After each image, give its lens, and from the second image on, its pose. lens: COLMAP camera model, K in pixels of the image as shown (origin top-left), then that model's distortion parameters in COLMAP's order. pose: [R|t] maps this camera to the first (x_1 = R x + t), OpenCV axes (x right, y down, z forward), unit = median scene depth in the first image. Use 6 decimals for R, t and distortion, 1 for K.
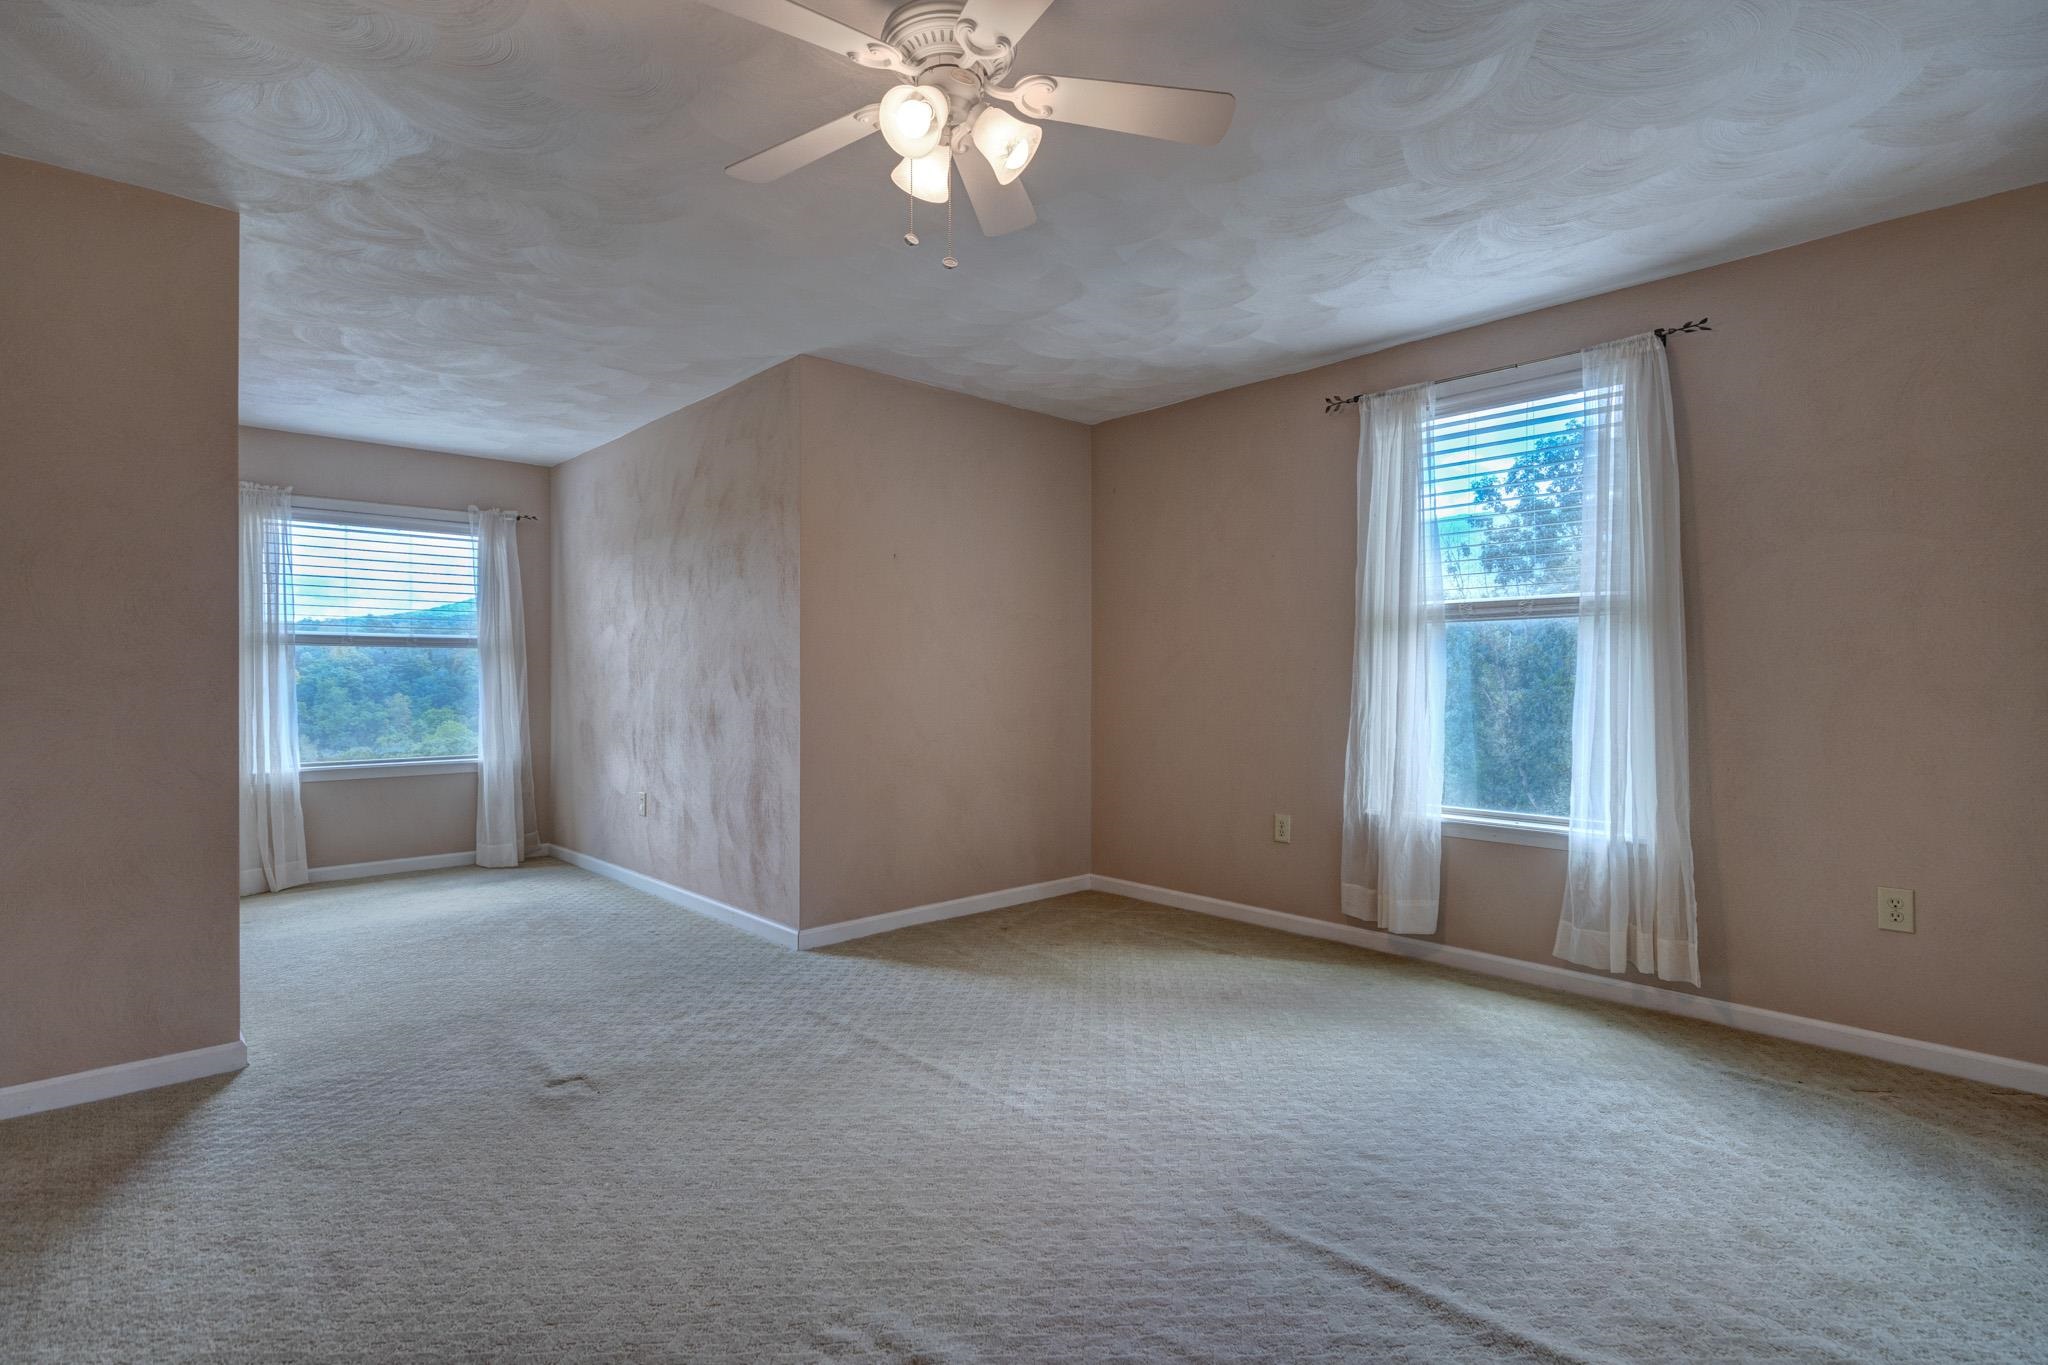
lens RADIAL K [[987.1, 0, 1015.9], [0, 987.1, 687.1], [0, 0, 1]] dist [0.000597, 0.002353]
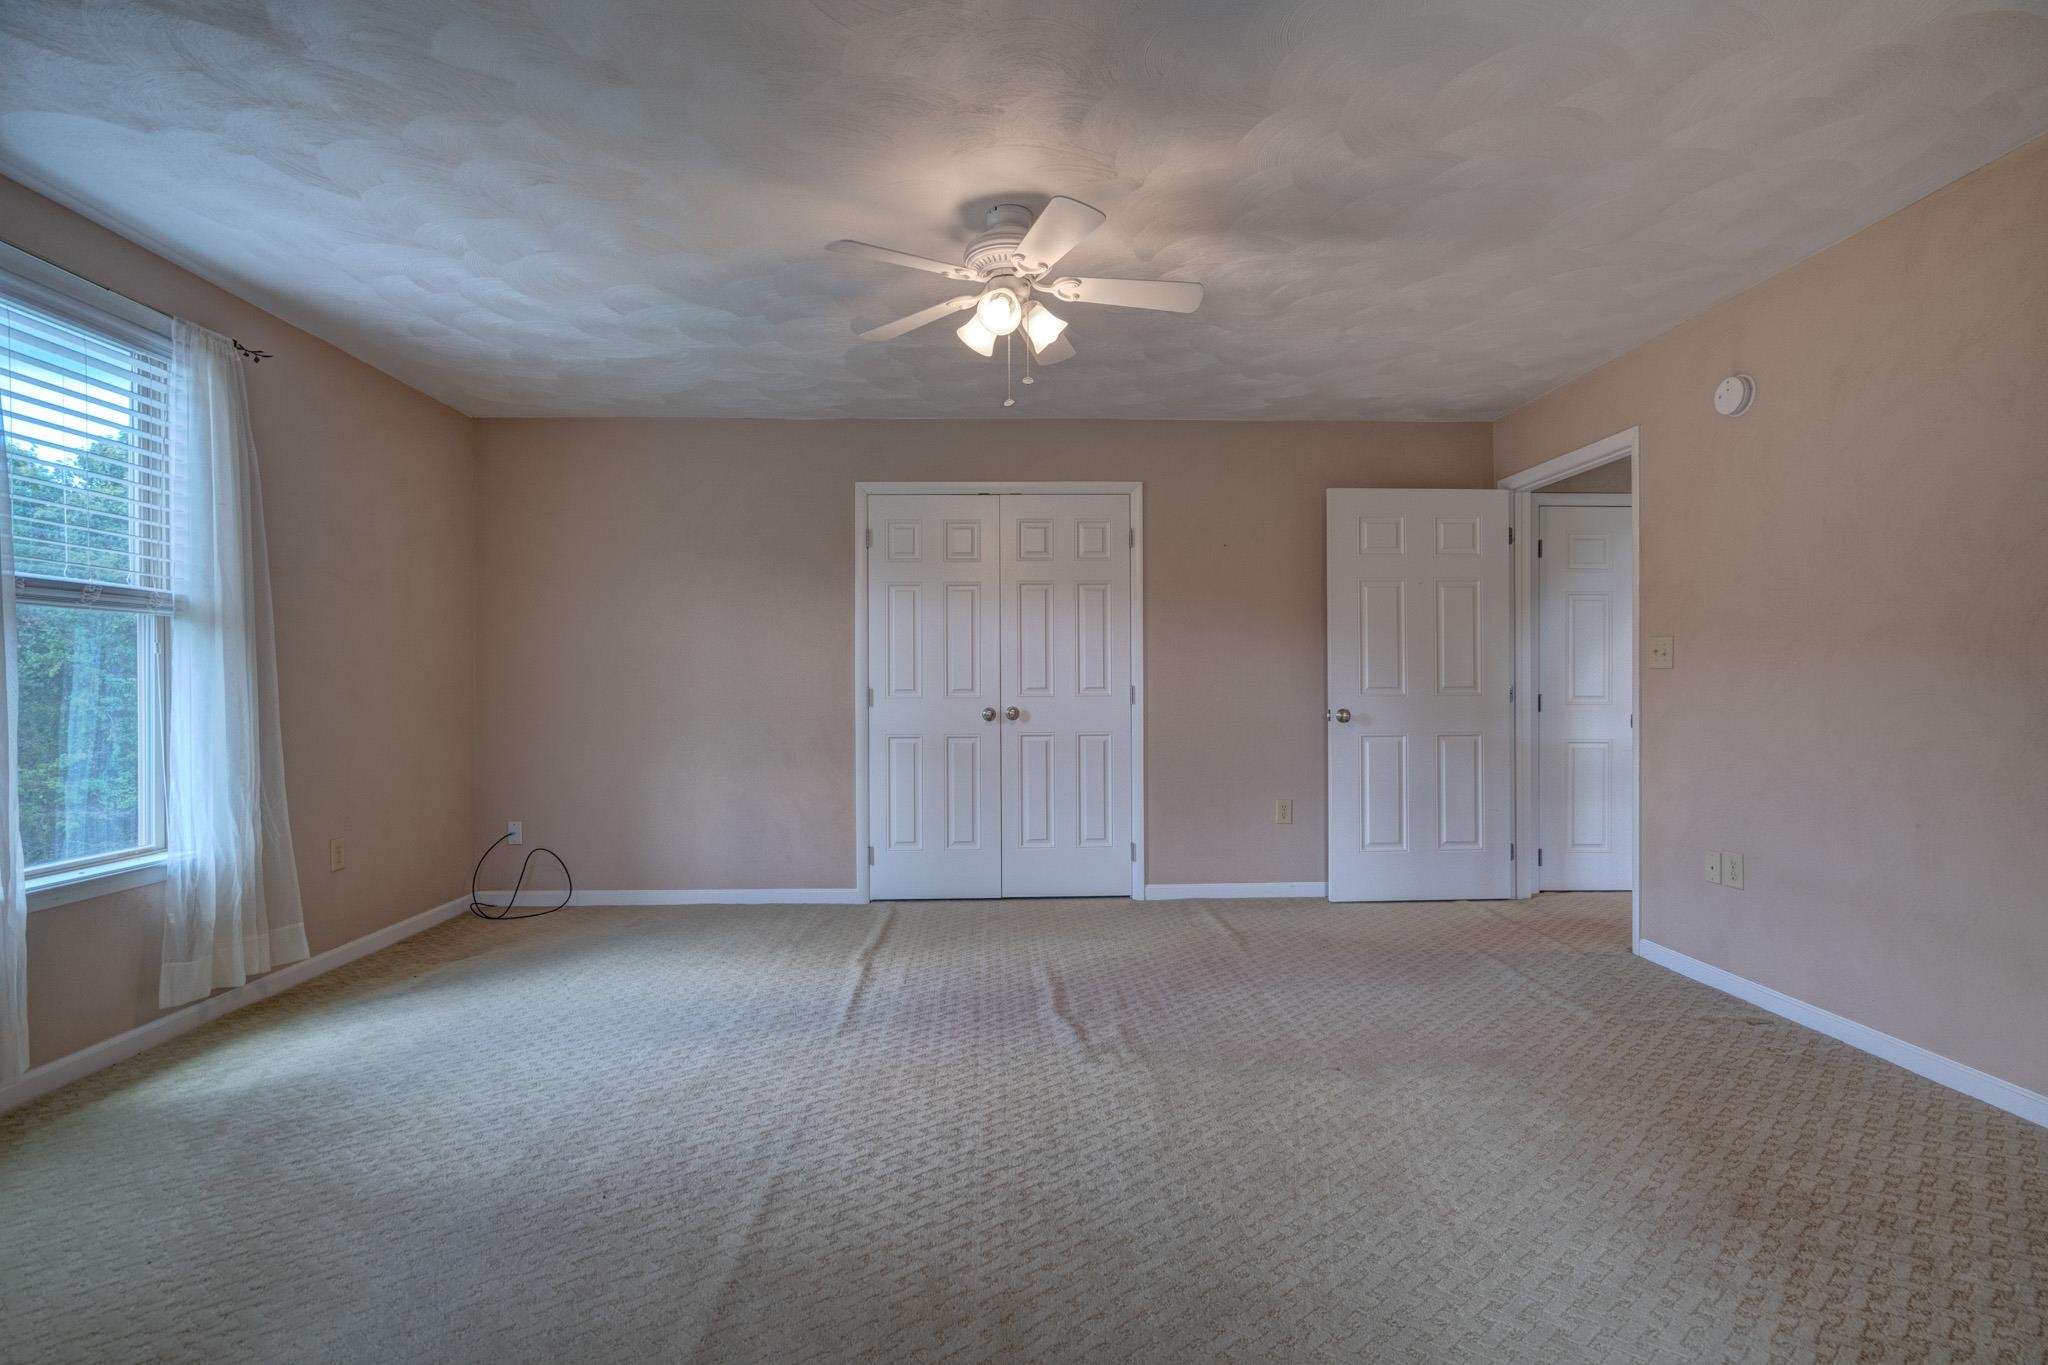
lens RADIAL K [[934.3, 0, 1024.4], [0, 934.3, 675.6], [0, 0, 1]] dist [-0.000240, 0.000291]
pose [[-0.760696, 0.007549, 0.649064, -0.555377], [0.004822, 0.999971, -0.005979, -0.008140], [-0.649090, -0.001419, -0.760710, 1.134487]]
